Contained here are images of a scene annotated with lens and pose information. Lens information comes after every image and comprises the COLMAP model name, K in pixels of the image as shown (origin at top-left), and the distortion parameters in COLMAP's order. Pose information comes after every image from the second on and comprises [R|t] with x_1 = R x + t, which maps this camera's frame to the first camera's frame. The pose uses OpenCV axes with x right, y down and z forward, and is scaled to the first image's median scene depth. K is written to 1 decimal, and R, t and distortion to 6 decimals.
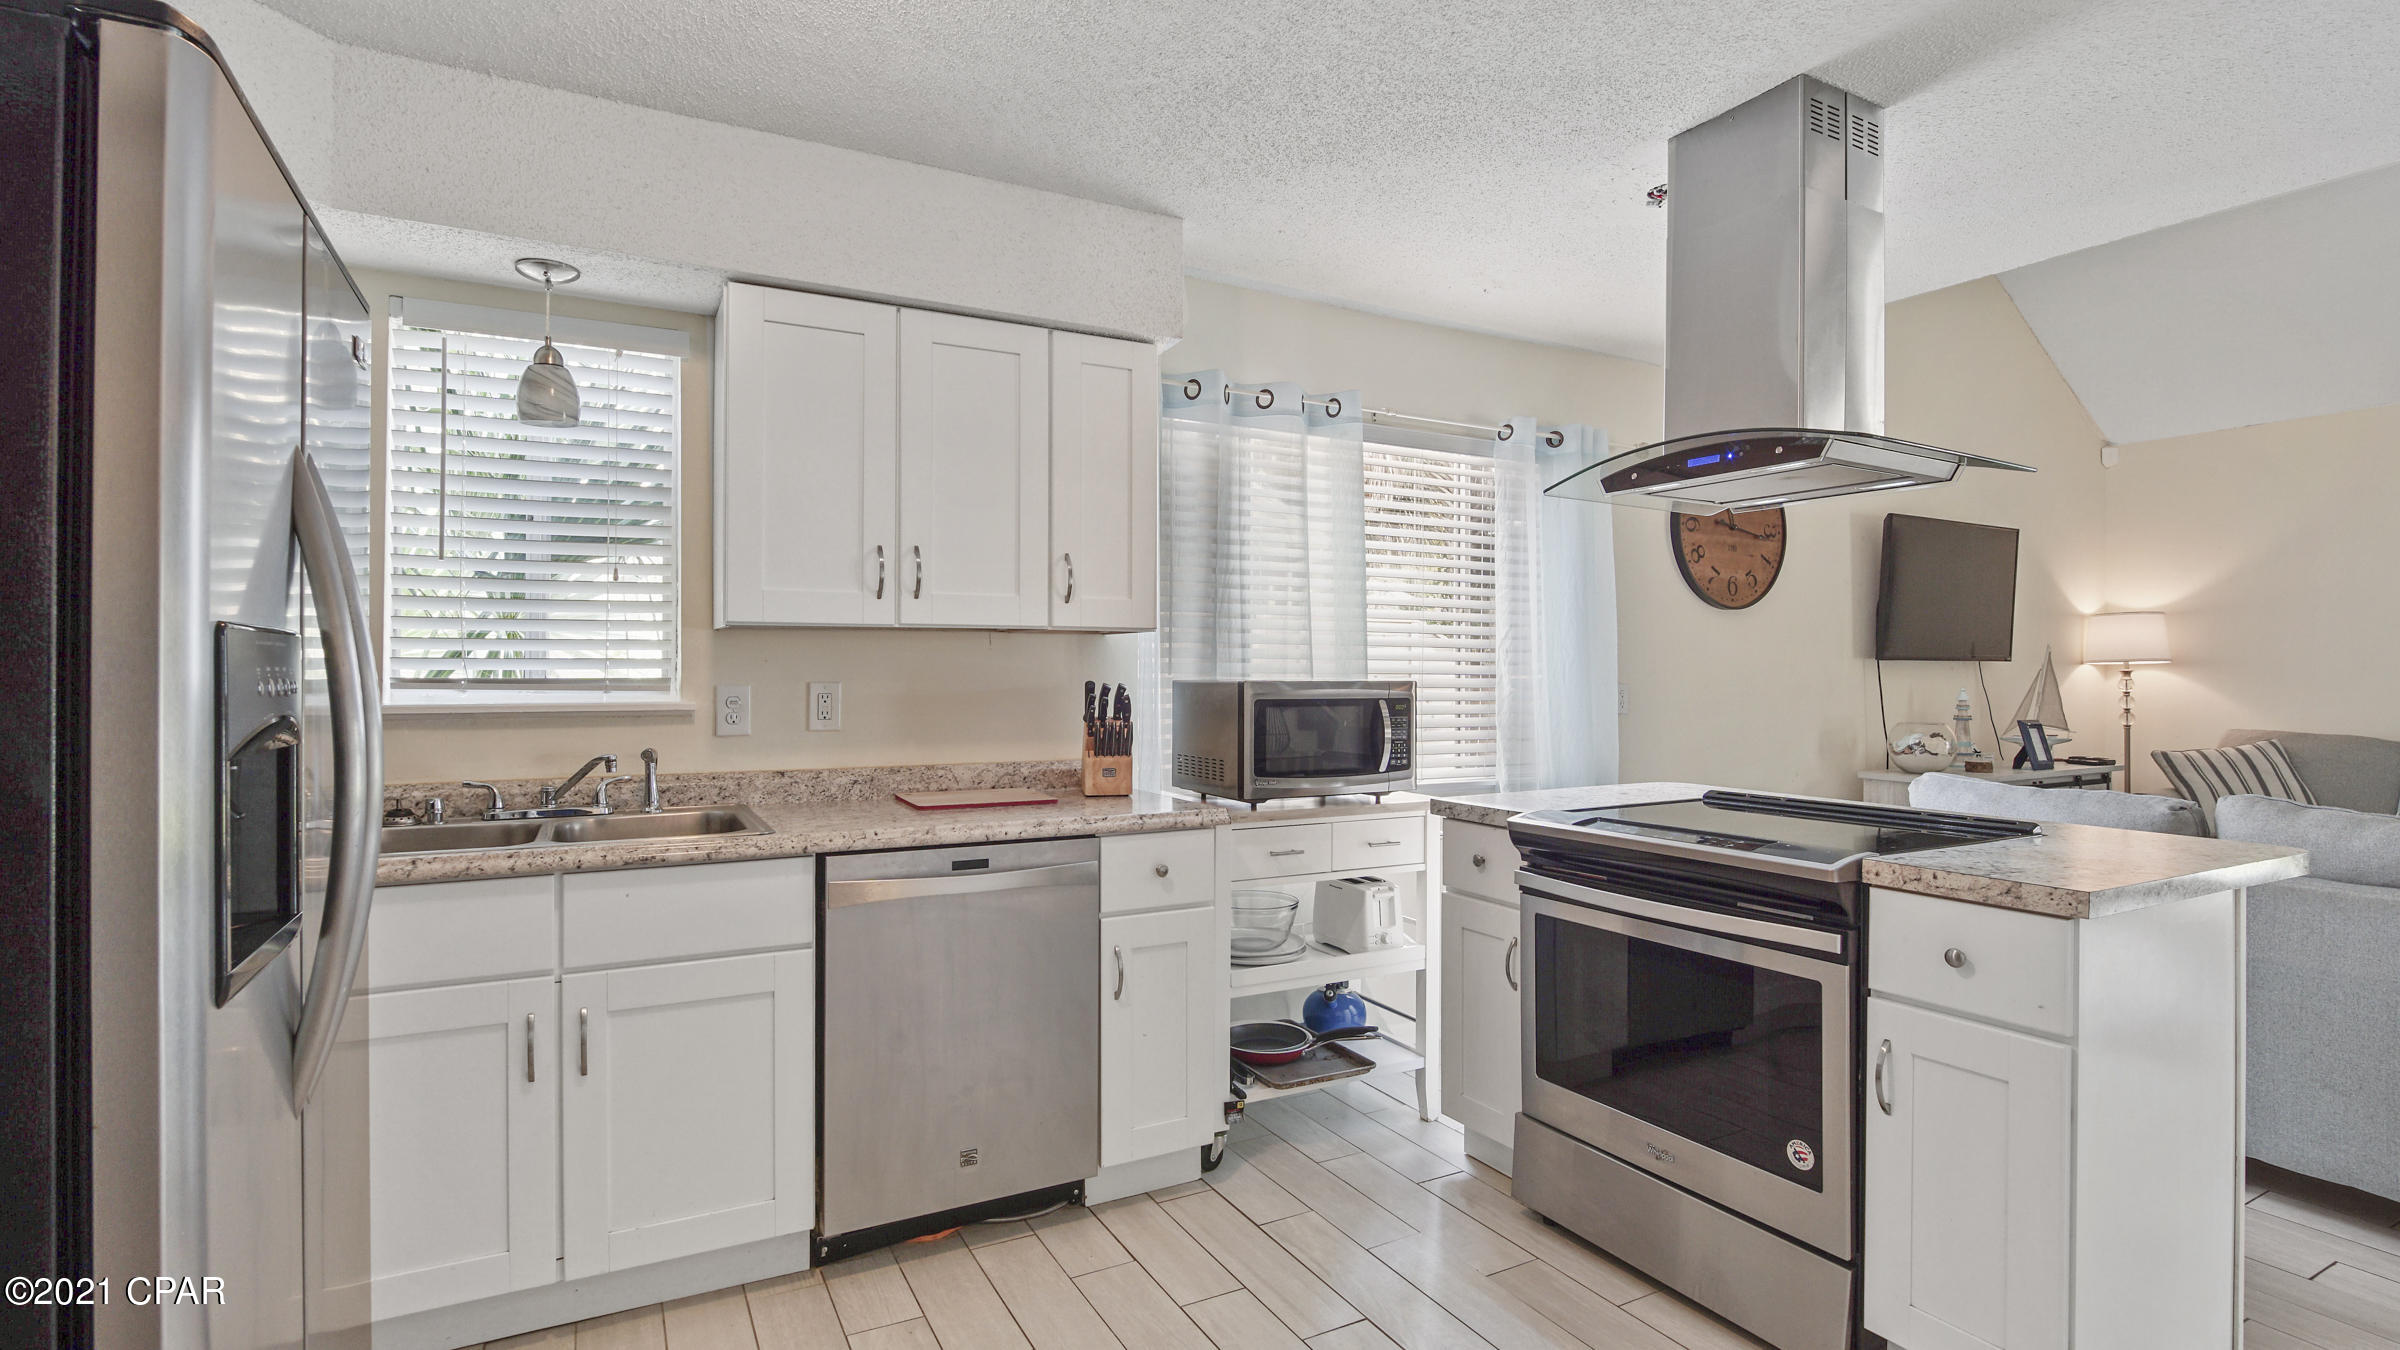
lens RADIAL K [[1103.1, 0, 1171.6], [0, 1103.1, 664.7], [0, 0, 1]] dist [-0.002720, -0.002186]
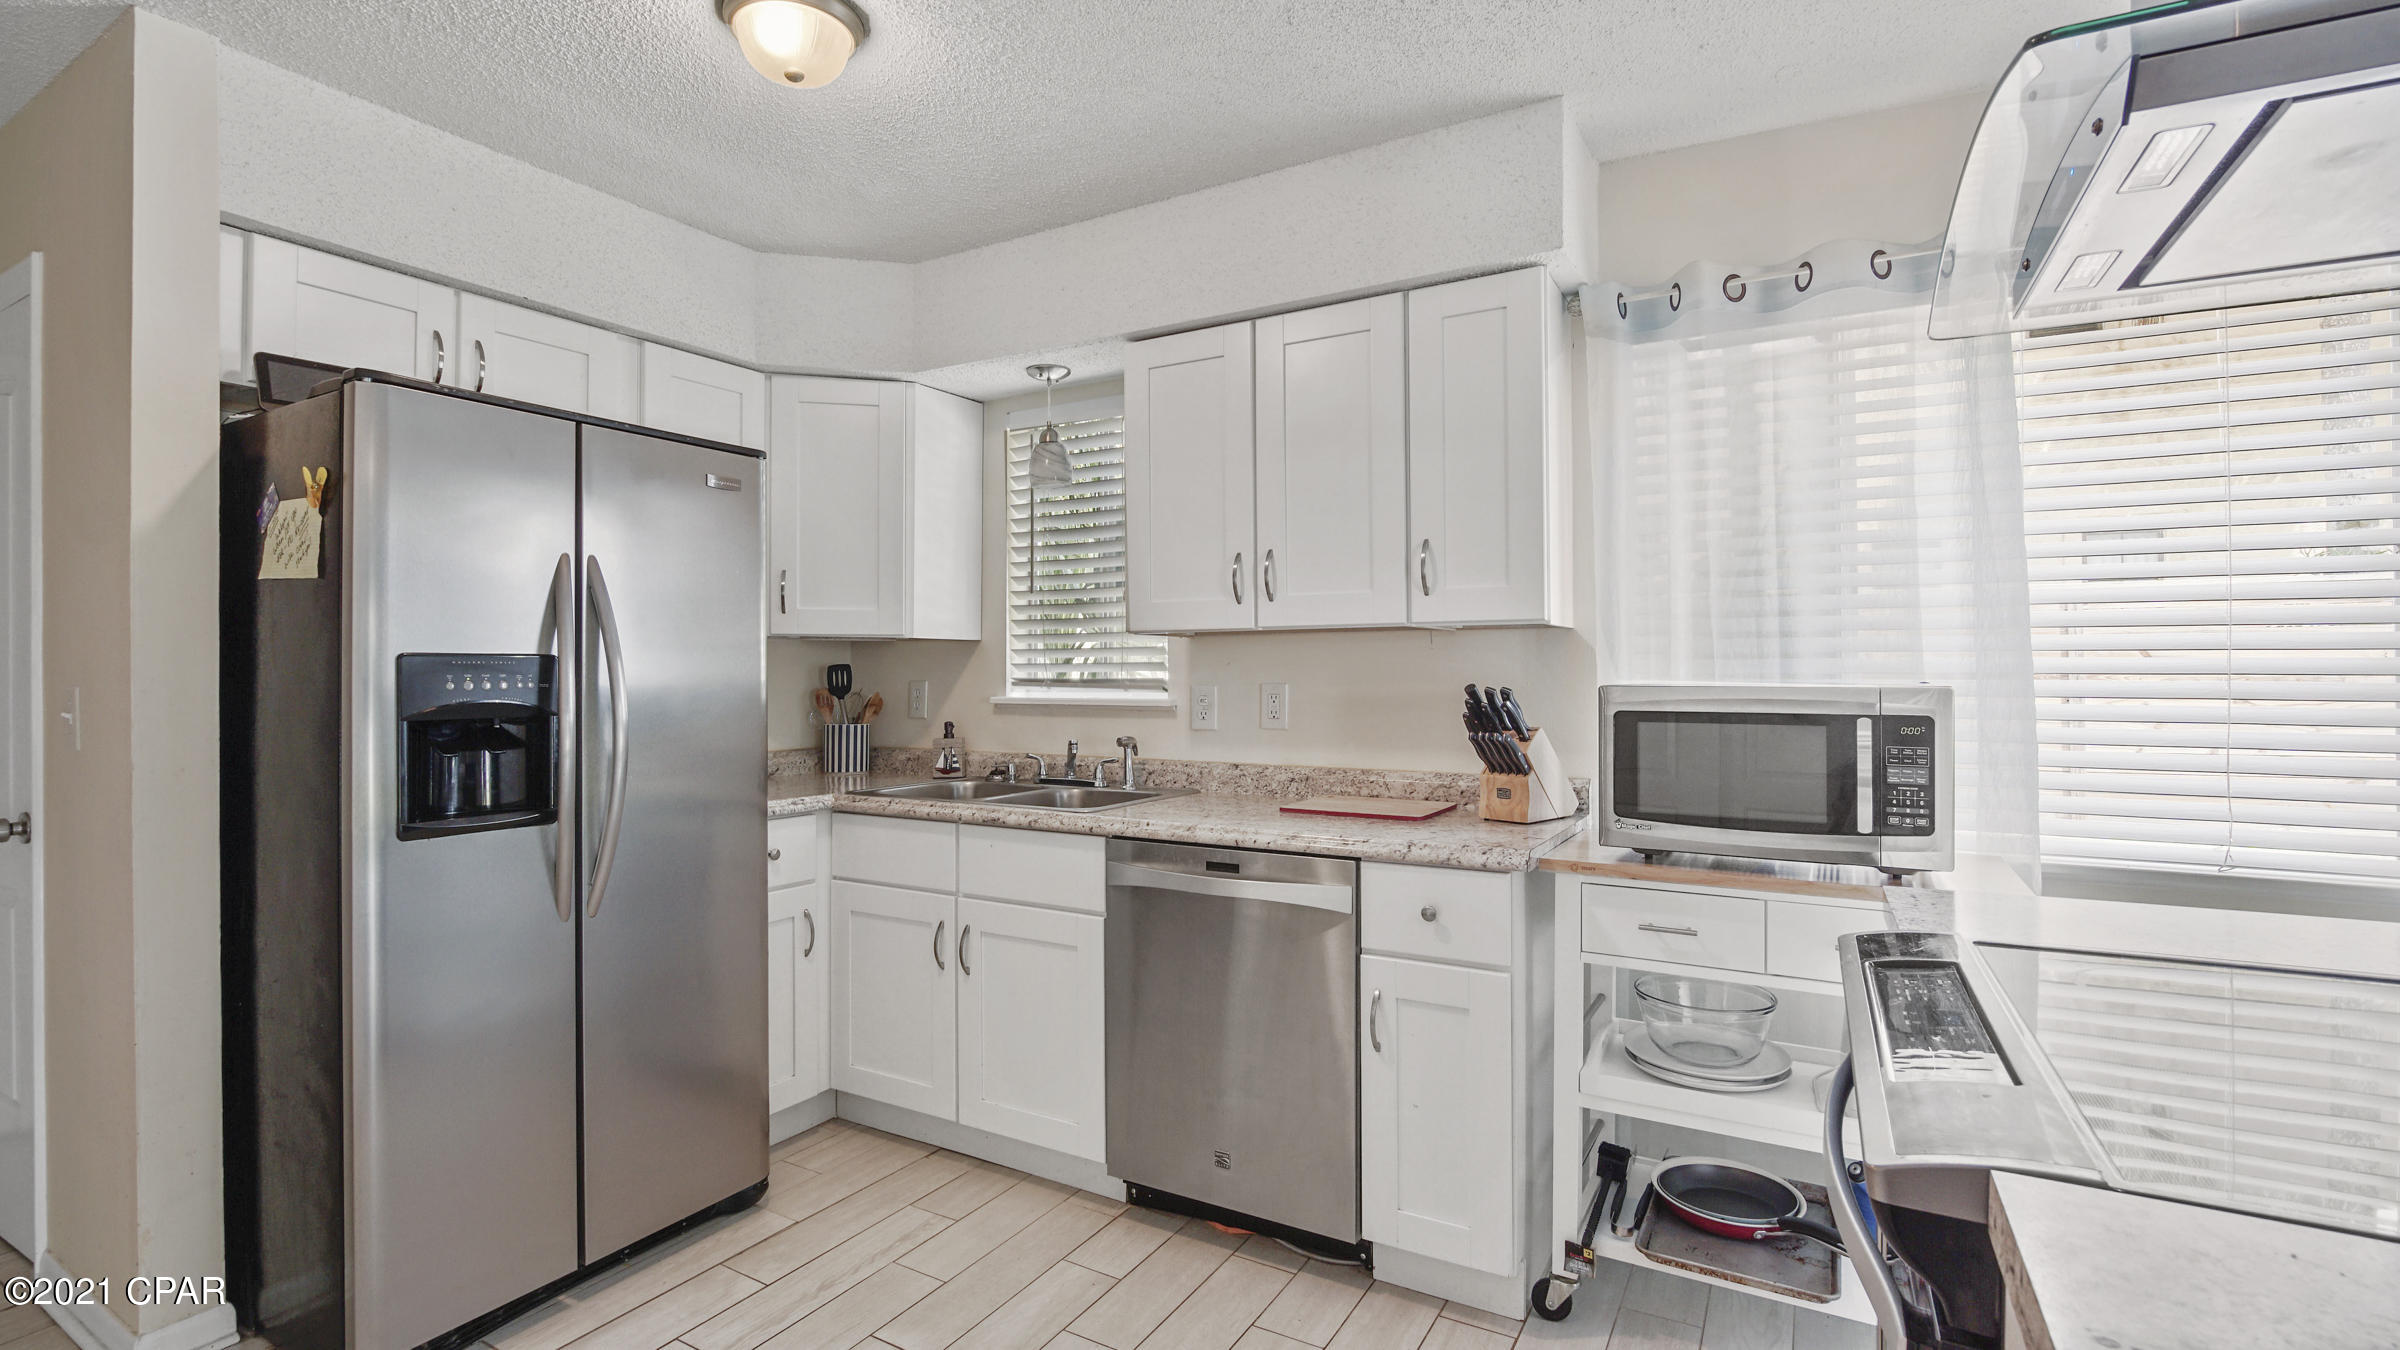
lens RADIAL K [[1103.1, 0, 1199.7], [0, 1103.1, 655.8], [0, 0, 1]] dist [-0.002720, -0.002186]
pose [[0.538050, -0.013127, -0.842811, 0.579607], [0.009921, 0.999908, -0.009240, -0.001579], [0.842854, -0.003390, 0.538131, 0.393137]]
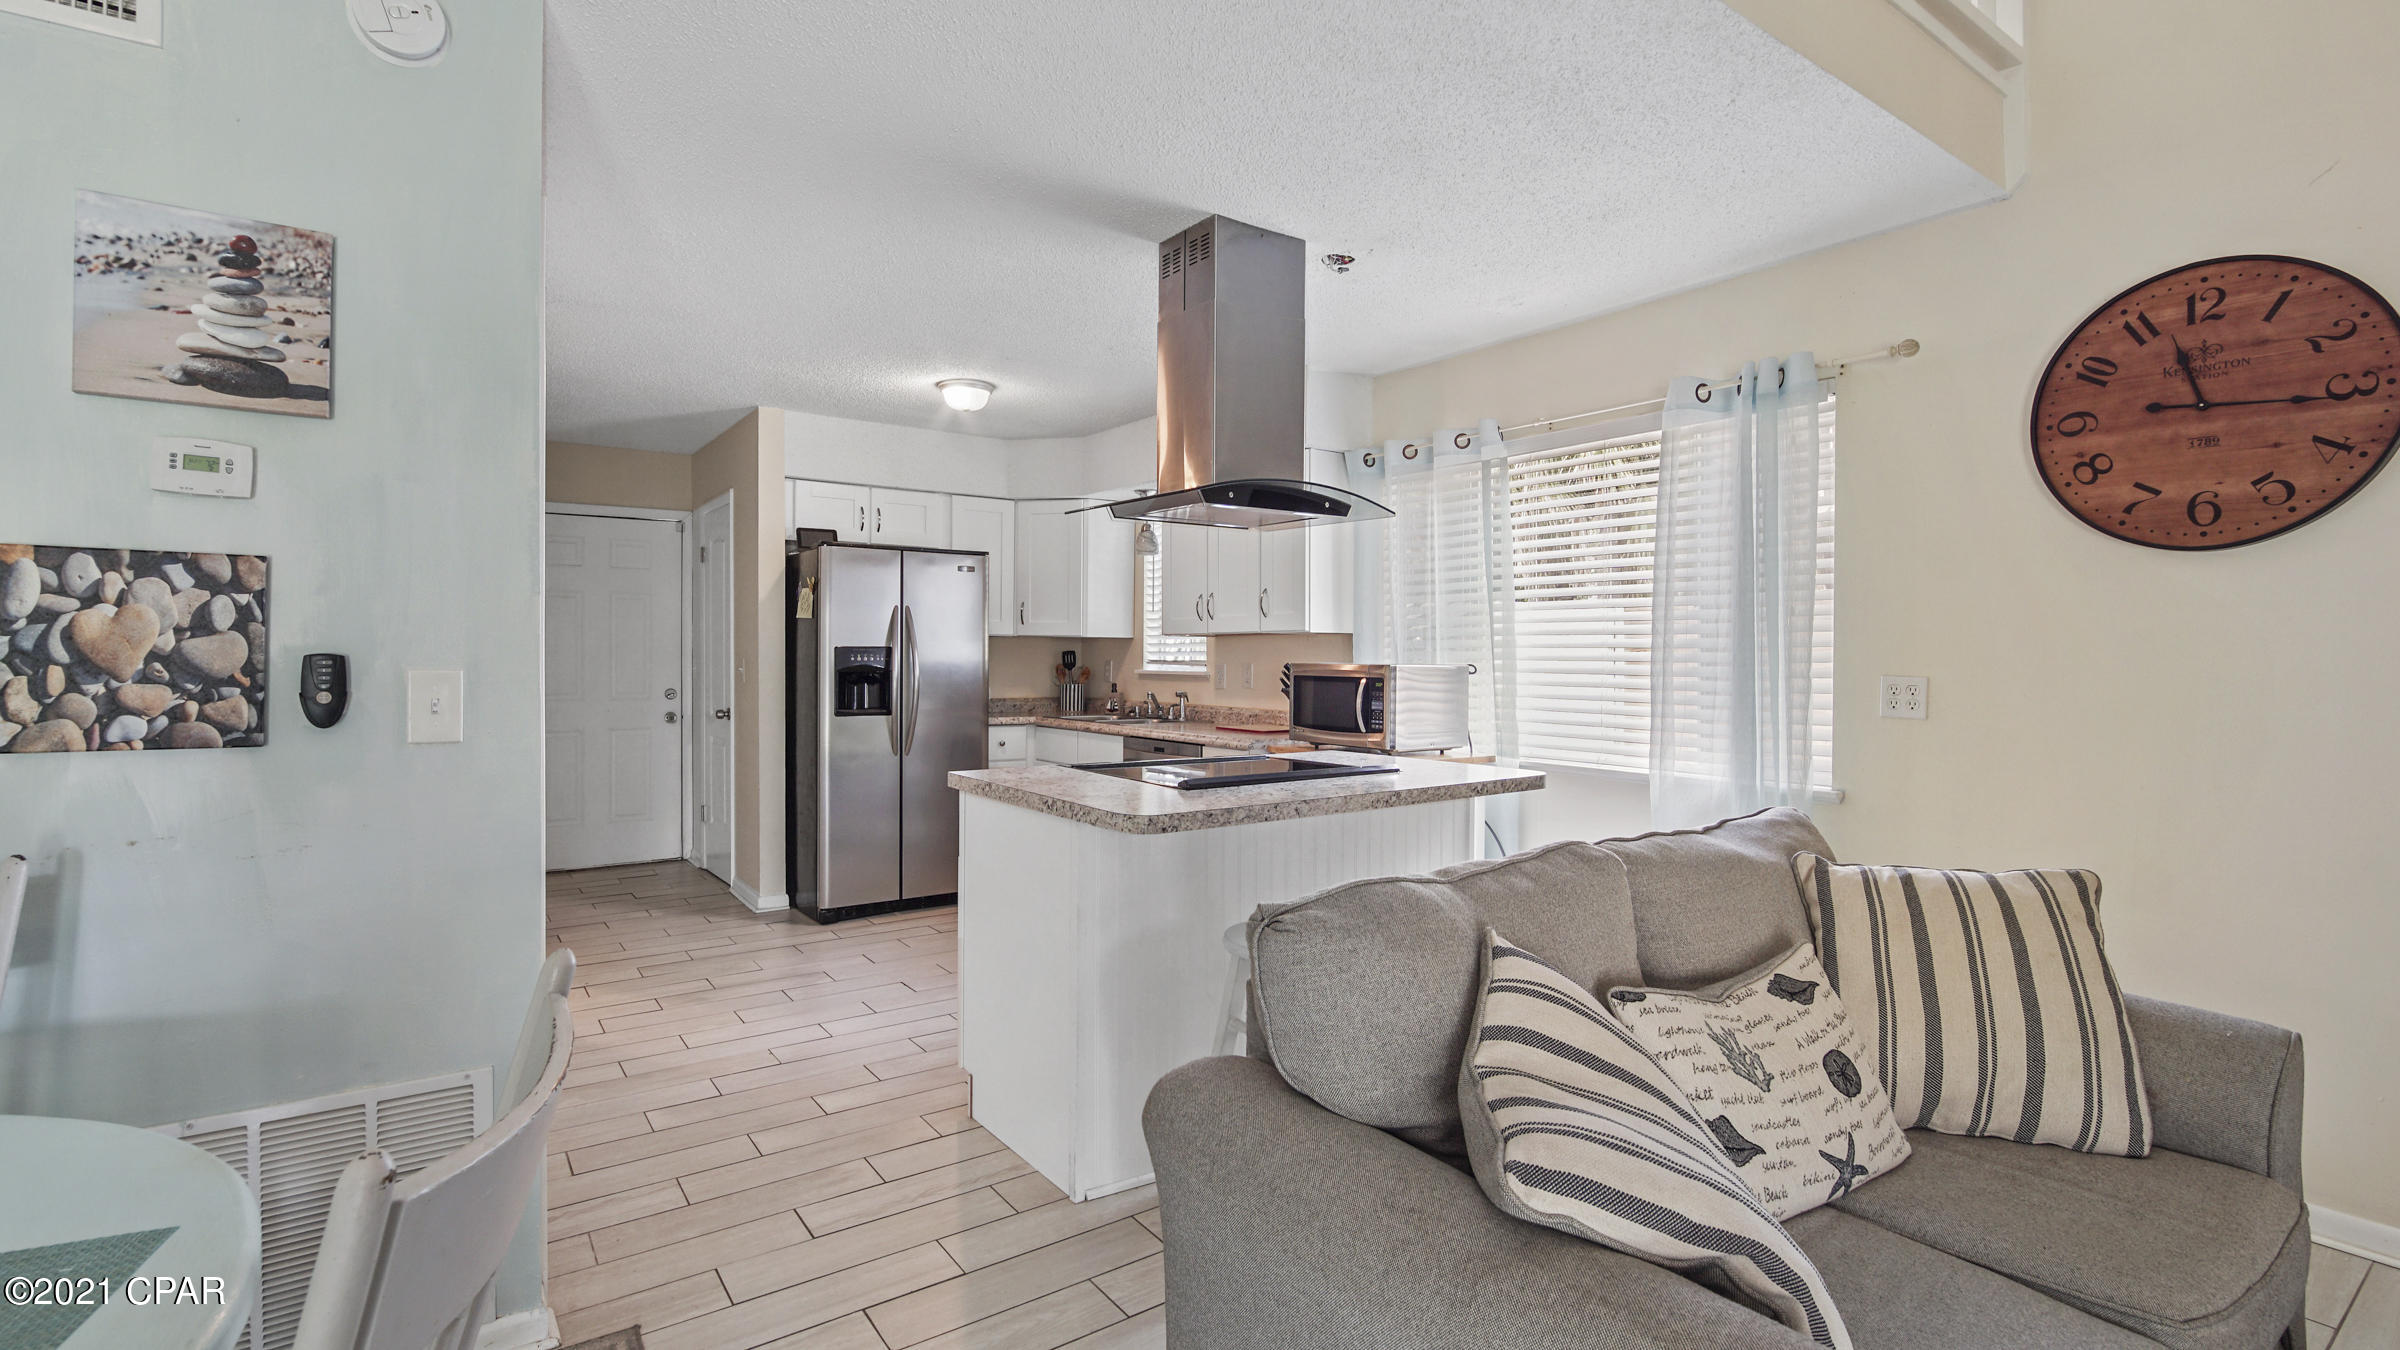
lens RADIAL K [[1061.1, 0, 1221.4], [0, 1061.1, 666.9], [0, 0, 1]] dist [-0.010454, -0.001050]
pose [[0.166470, 0.008998, -0.986005, 1.607899], [0.003449, 0.999947, 0.009707, 0.005077], [0.986041, -0.005016, 0.166430, 0.692241]]
